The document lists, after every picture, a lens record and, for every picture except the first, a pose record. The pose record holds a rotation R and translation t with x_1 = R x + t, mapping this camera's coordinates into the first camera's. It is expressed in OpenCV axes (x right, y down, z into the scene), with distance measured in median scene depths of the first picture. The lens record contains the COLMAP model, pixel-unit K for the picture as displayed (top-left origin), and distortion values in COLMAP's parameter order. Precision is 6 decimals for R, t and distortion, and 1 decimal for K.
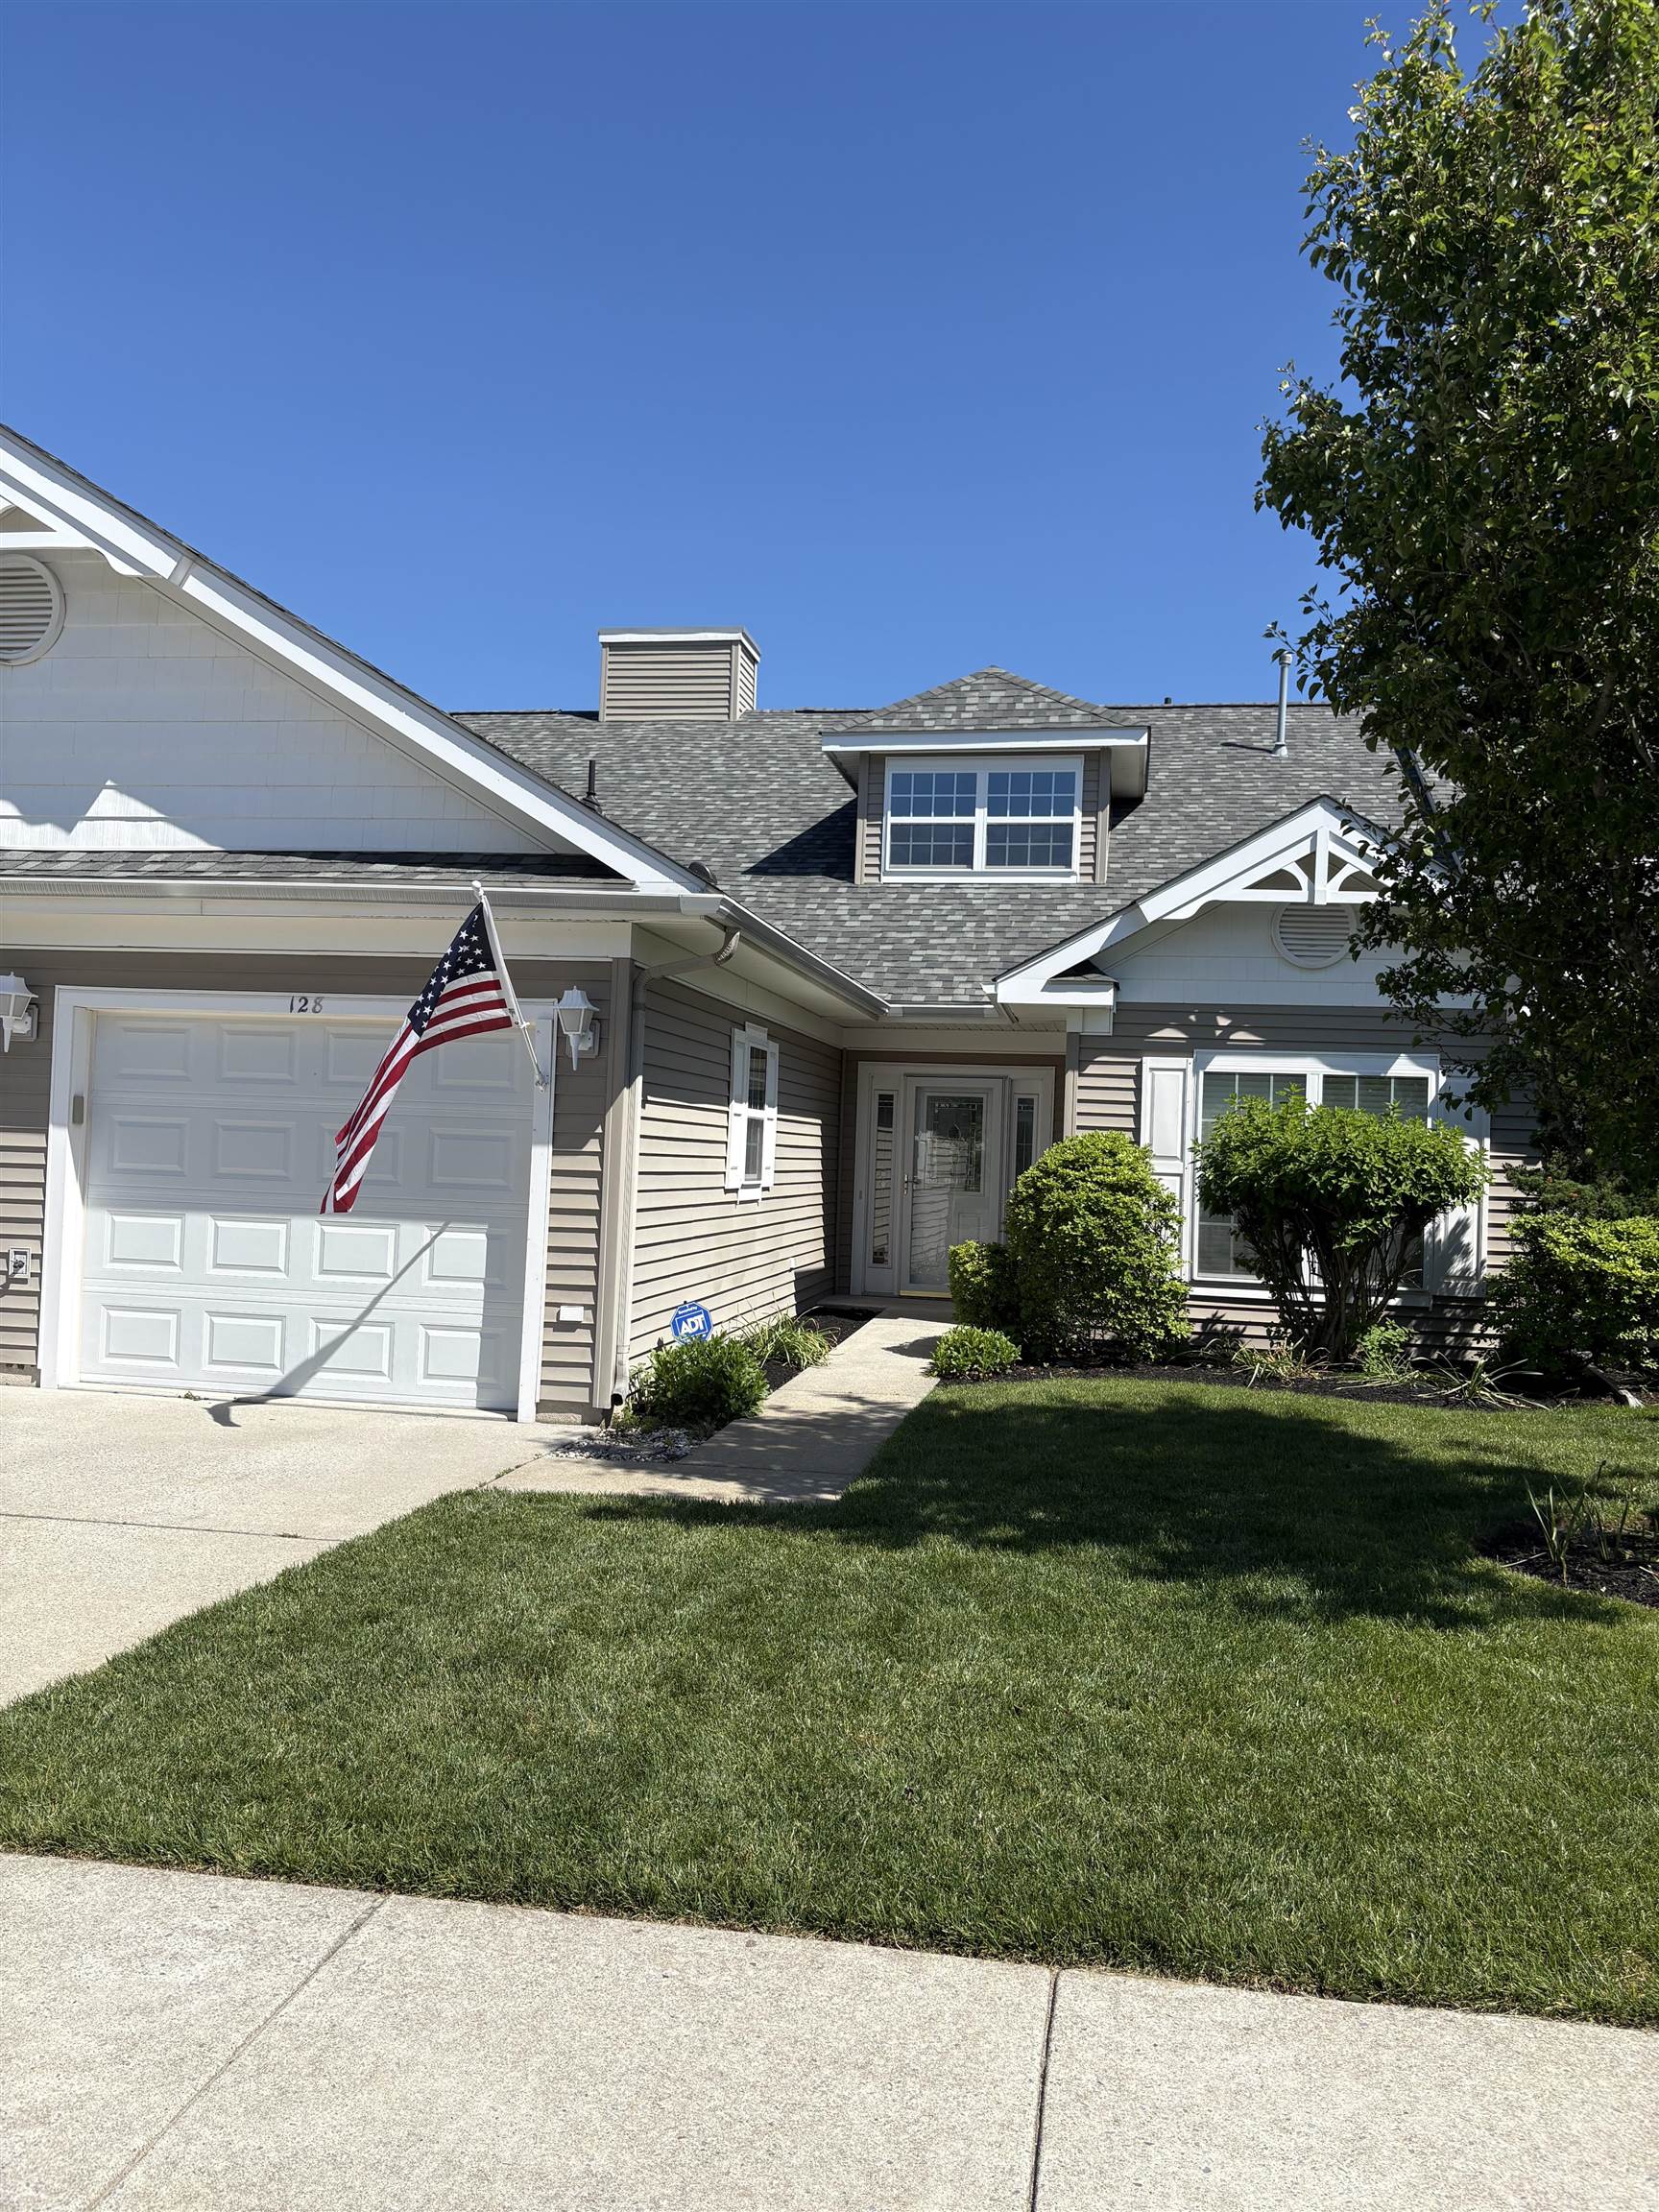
lens RADIAL K [[1664.0, 0, 830.1], [0, 1664.0, 1105.2], [0, 0, 1]] dist [0.038314, -0.044628]
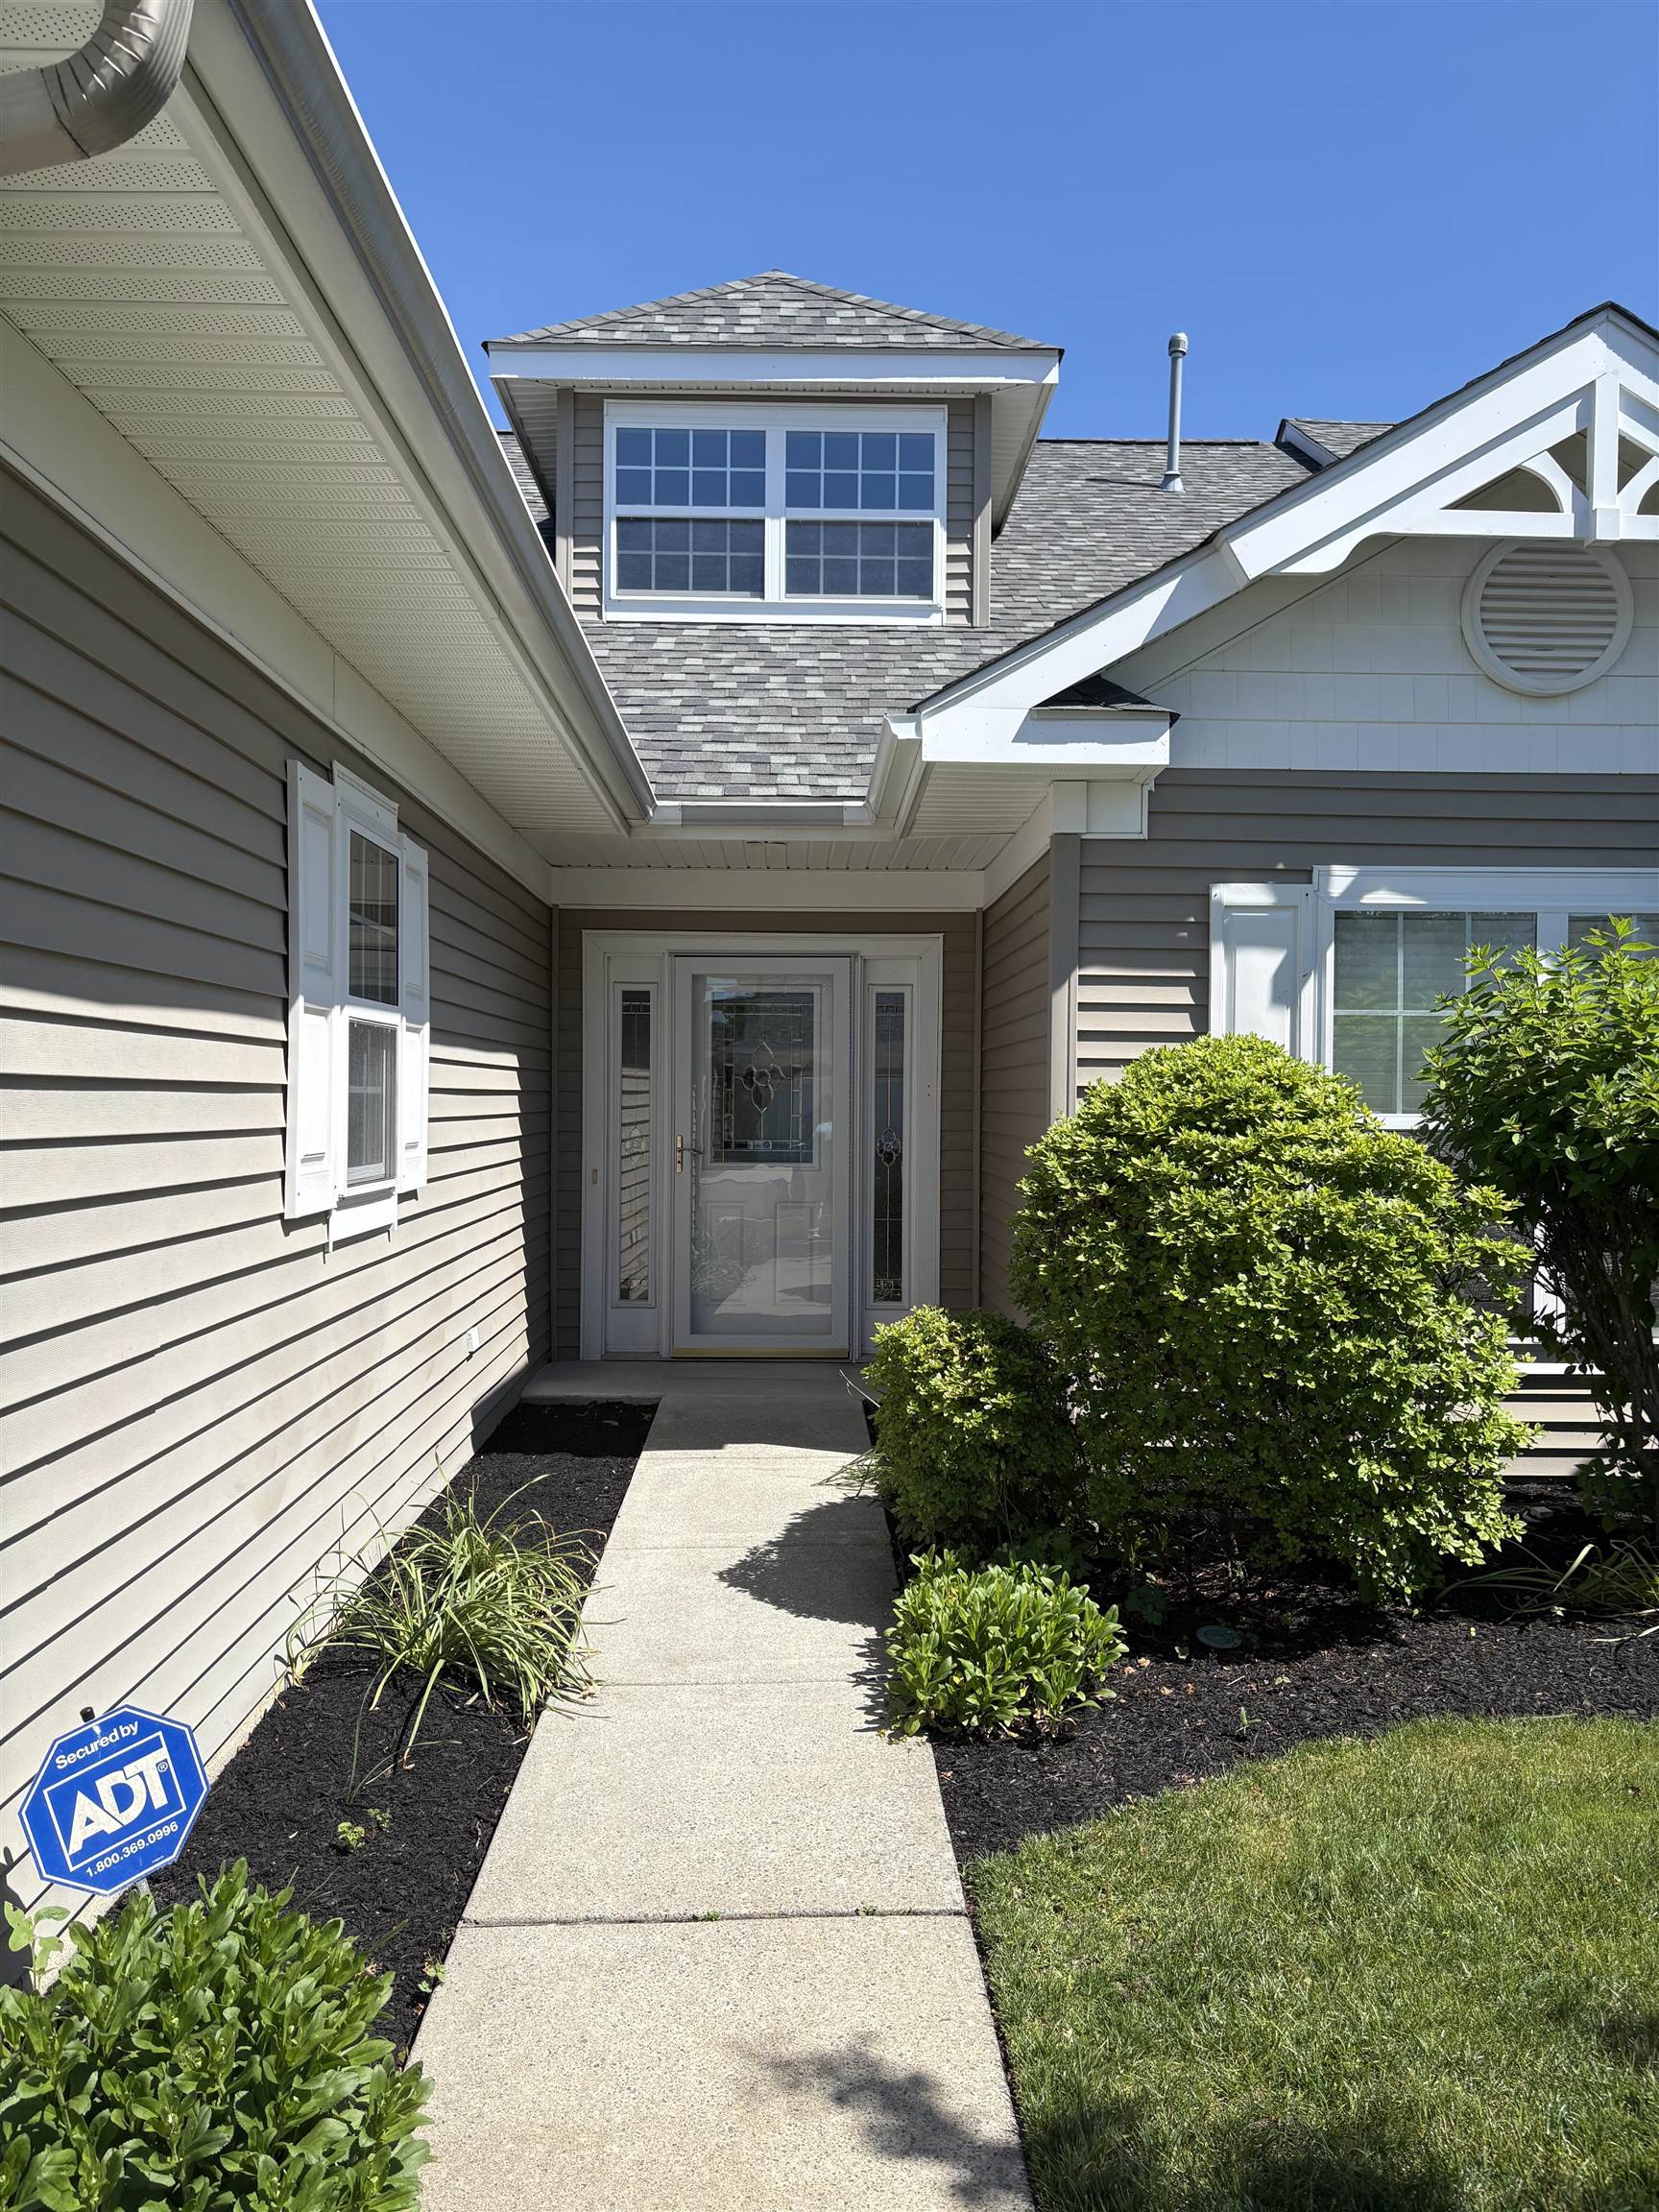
lens RADIAL K [[1664.0, 0, 830.9], [0, 1664.0, 1101.7], [0, 0, 1]] dist [0.038314, -0.044628]
pose [[0.978849, -0.031769, 0.202103, -0.017956], [0.024195, 0.998913, 0.039837, 0.012090], [-0.203149, -0.034105, 0.978554, 0.554991]]
